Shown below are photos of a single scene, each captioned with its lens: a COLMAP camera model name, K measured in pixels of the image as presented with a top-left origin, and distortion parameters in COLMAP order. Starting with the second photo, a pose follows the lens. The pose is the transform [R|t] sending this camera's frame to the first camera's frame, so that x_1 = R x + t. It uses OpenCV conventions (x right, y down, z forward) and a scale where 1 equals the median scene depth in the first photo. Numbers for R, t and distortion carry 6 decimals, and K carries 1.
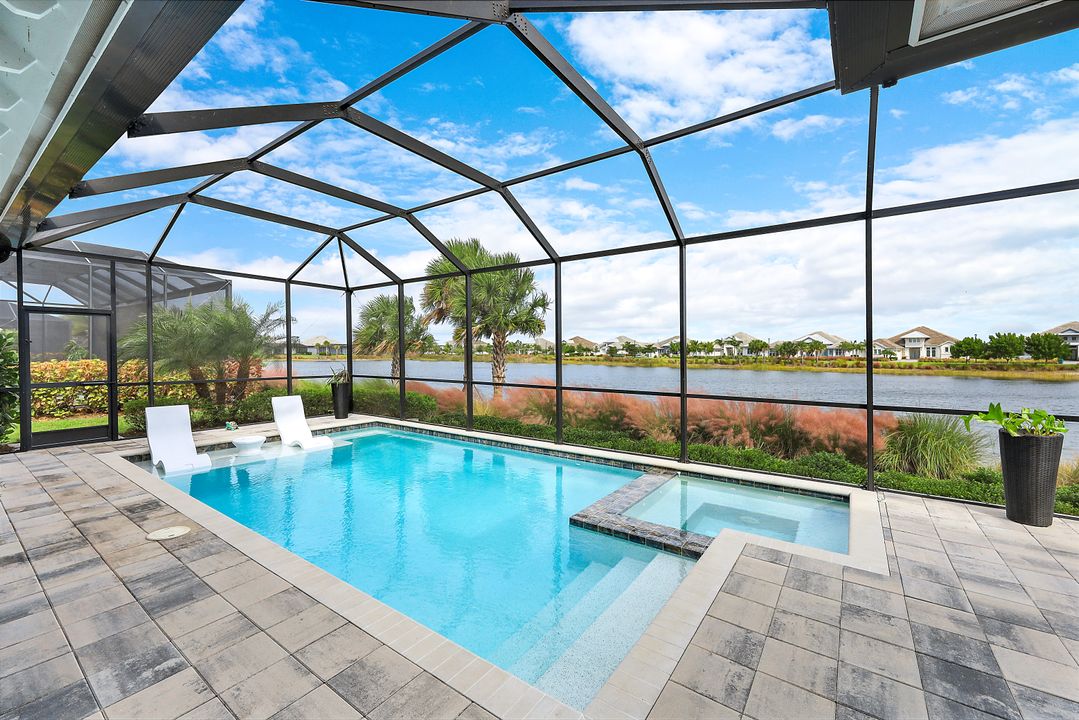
lens RADIAL K [[439.6, 0, 532.1], [0, 439.6, 356.5], [0, 0, 1]] dist [0.002962, 0.000261]
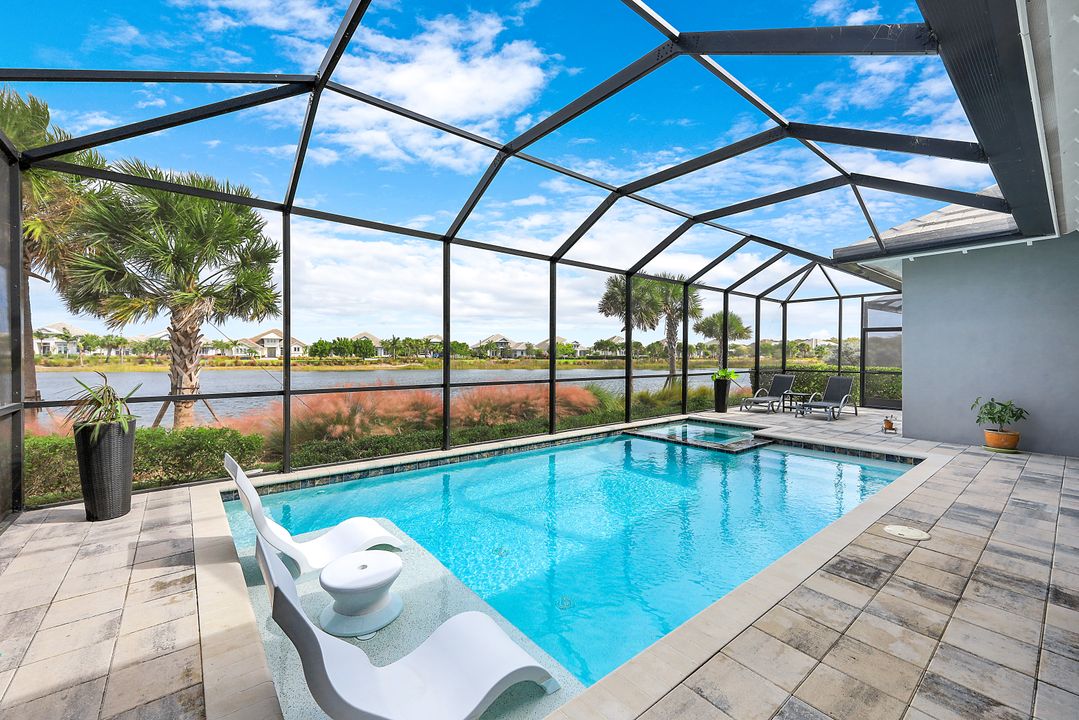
lens RADIAL K [[439.6, 0, 534.1], [0, 439.6, 358.4], [0, 0, 1]] dist [0.002962, 0.000261]
pose [[0.251663, -0.007712, 0.967784, -1.736214], [0.001049, 0.999970, 0.007696, 0.014353], [-0.967814, -0.000922, 0.251664, 1.373356]]
